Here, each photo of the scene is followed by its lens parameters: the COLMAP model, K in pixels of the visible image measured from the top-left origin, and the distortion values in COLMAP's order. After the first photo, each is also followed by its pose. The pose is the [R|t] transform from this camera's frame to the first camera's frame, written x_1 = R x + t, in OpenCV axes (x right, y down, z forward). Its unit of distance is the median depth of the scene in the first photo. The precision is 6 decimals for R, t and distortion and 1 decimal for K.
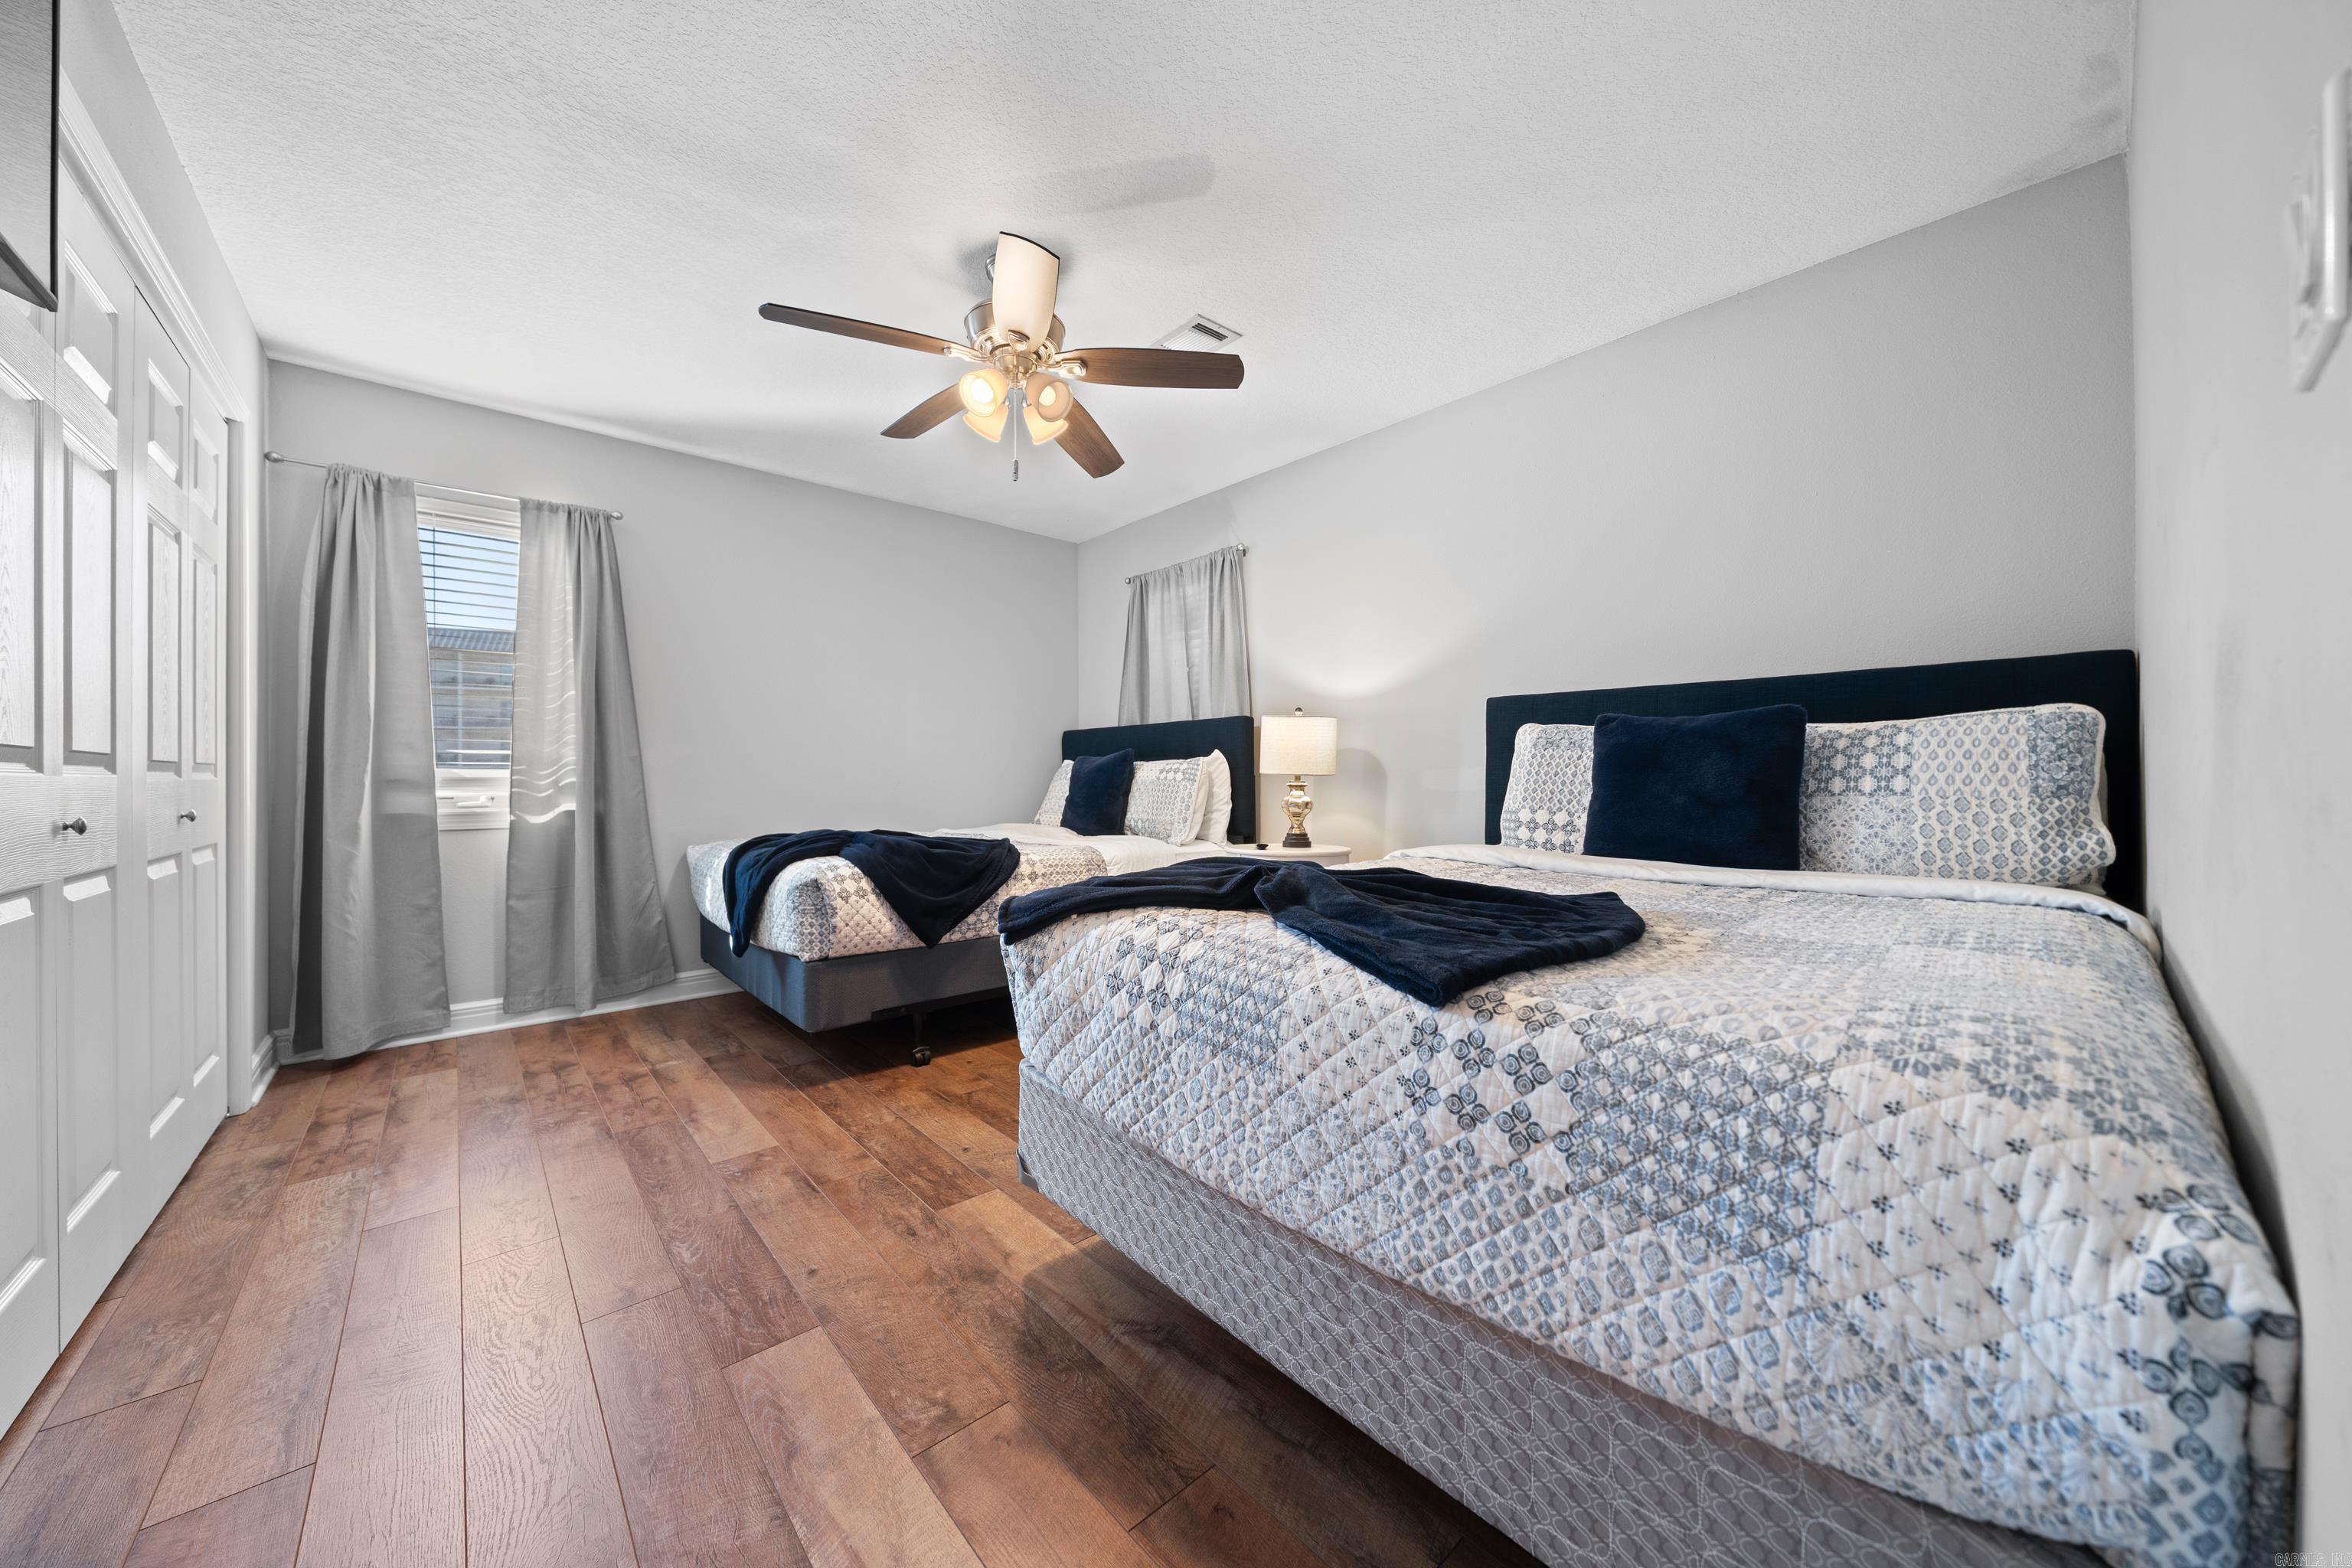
lens RADIAL K [[804.5, 0, 1176.3], [0, 804.5, 785.6], [0, 0, 1]] dist [-0.003067, -0.000086]
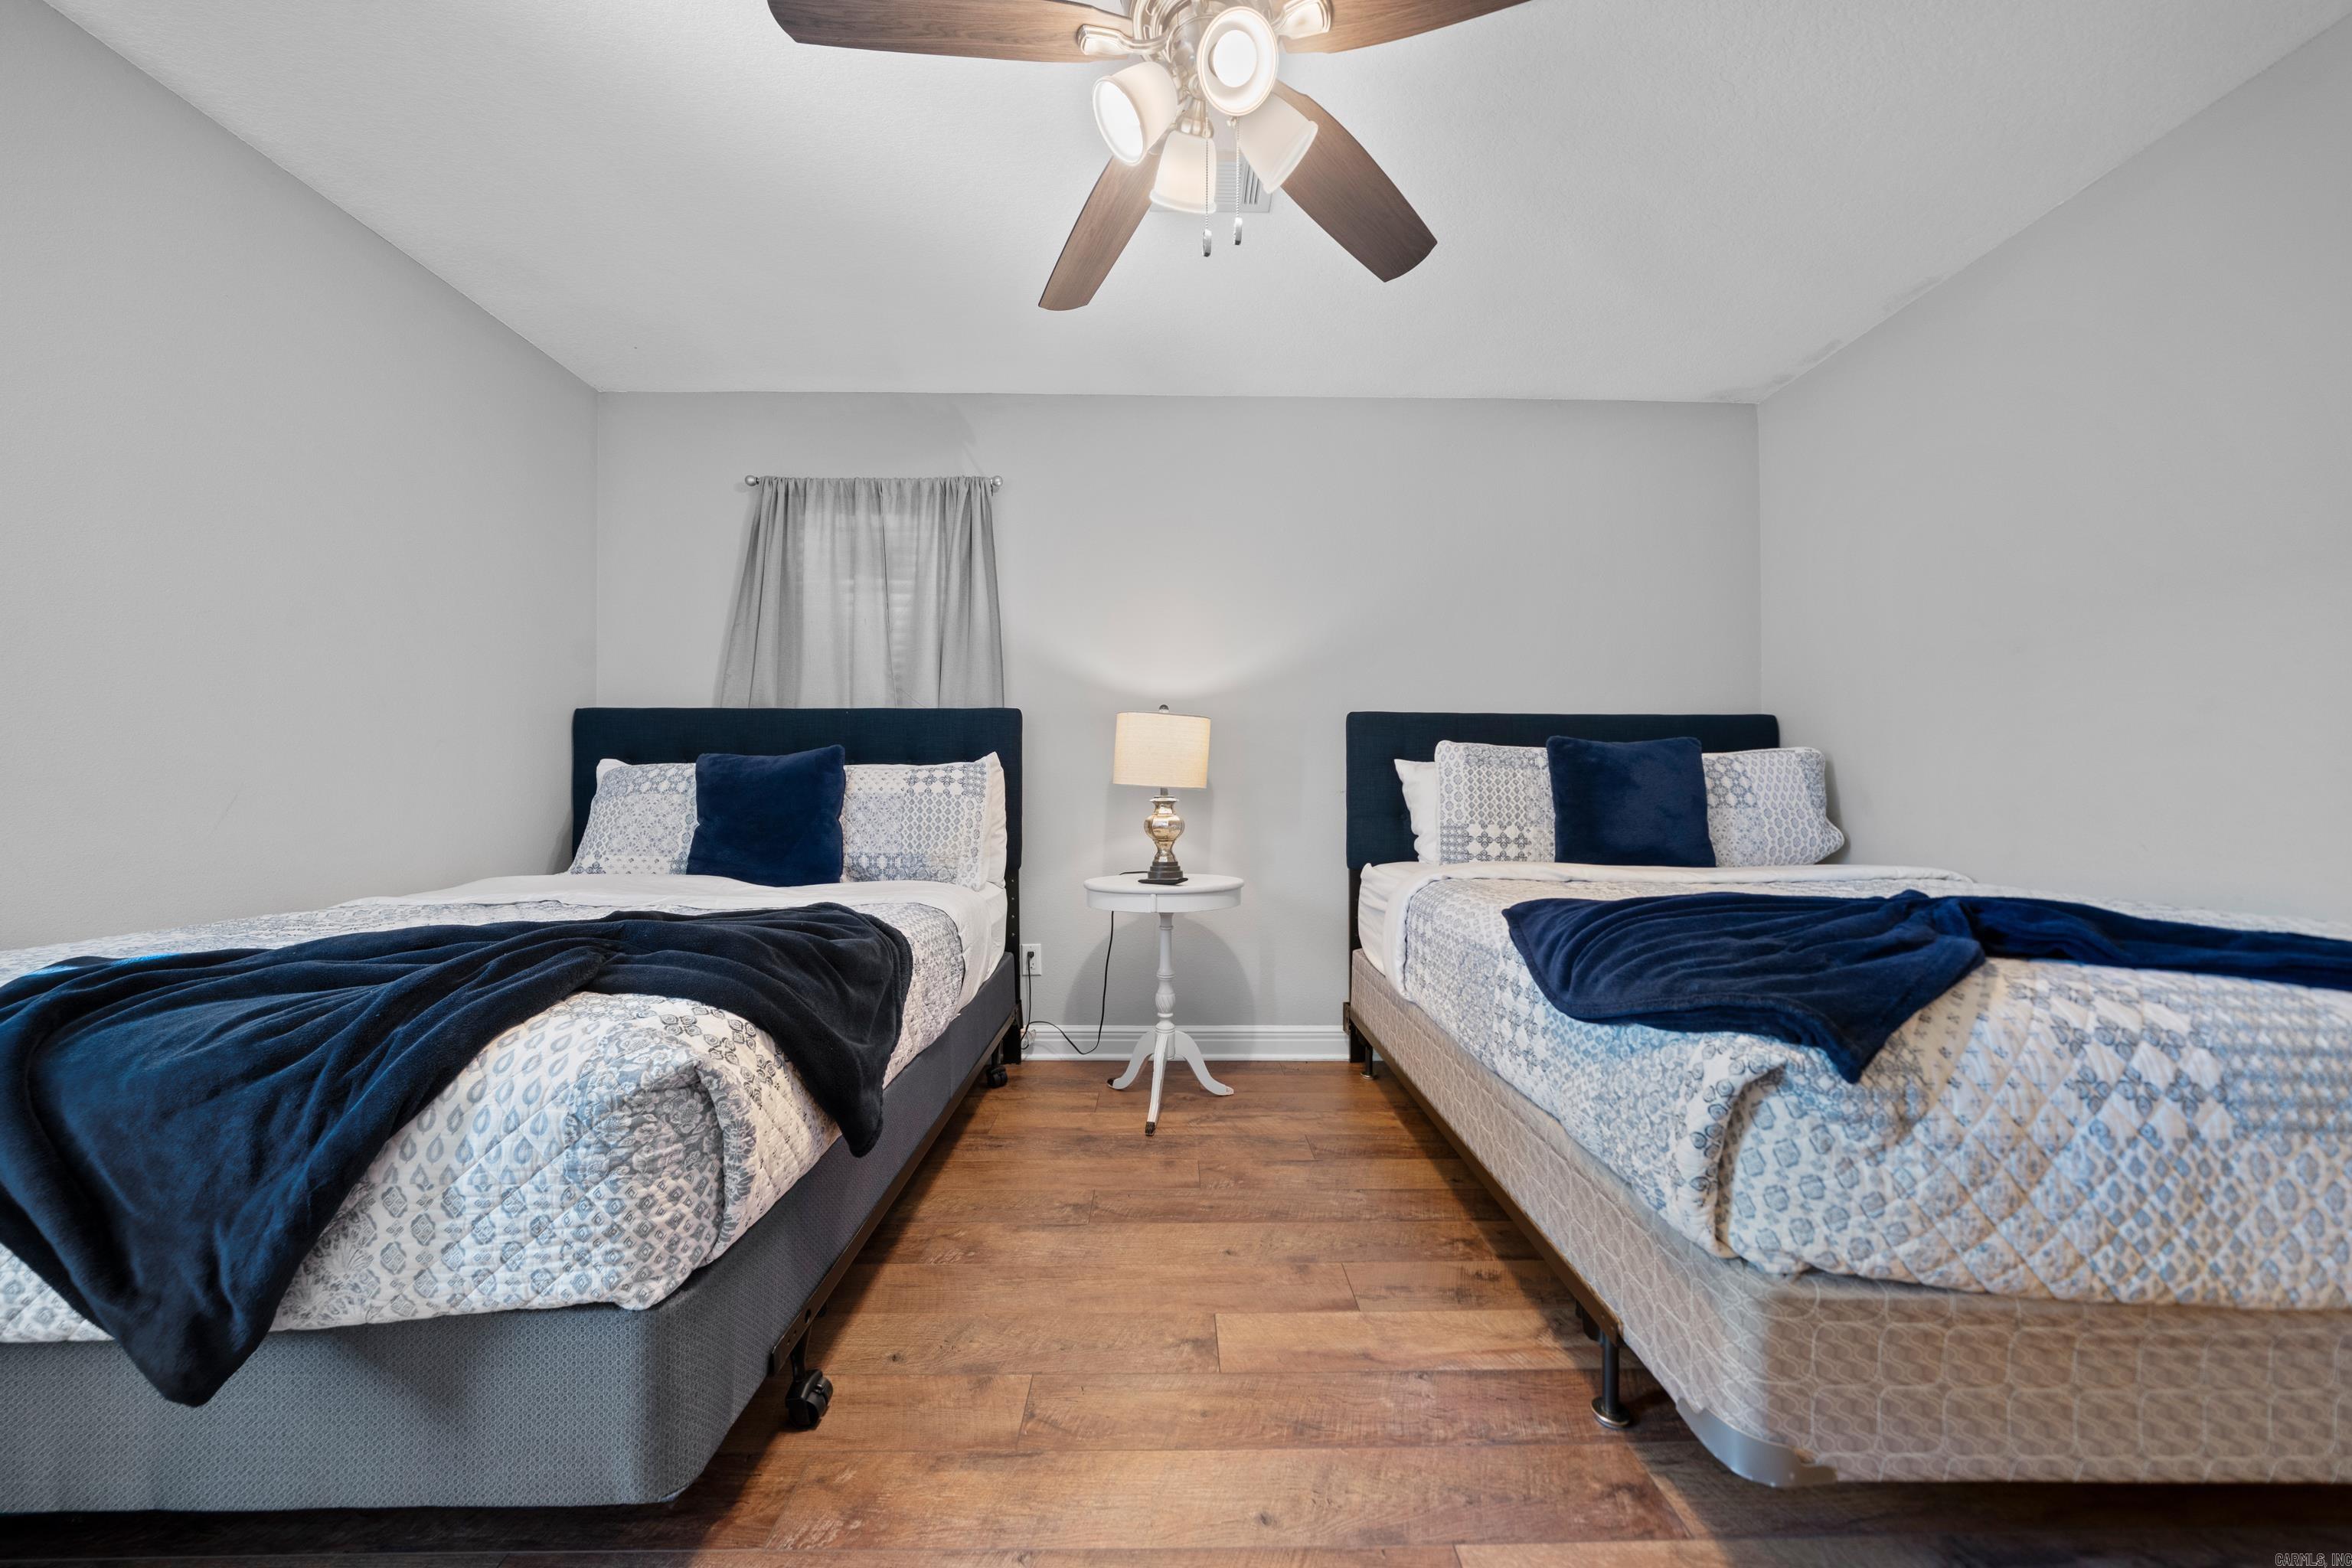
lens RADIAL K [[817.7, 0, 1176.0], [0, 817.7, 784.0], [0, 0, 1]] dist [-0.002220, -0.000211]
pose [[0.657228, 0.011618, 0.753603, -0.460934], [0.002249, 0.999846, -0.017376, -0.003552], [-0.753689, 0.013115, 0.657101, 0.461761]]
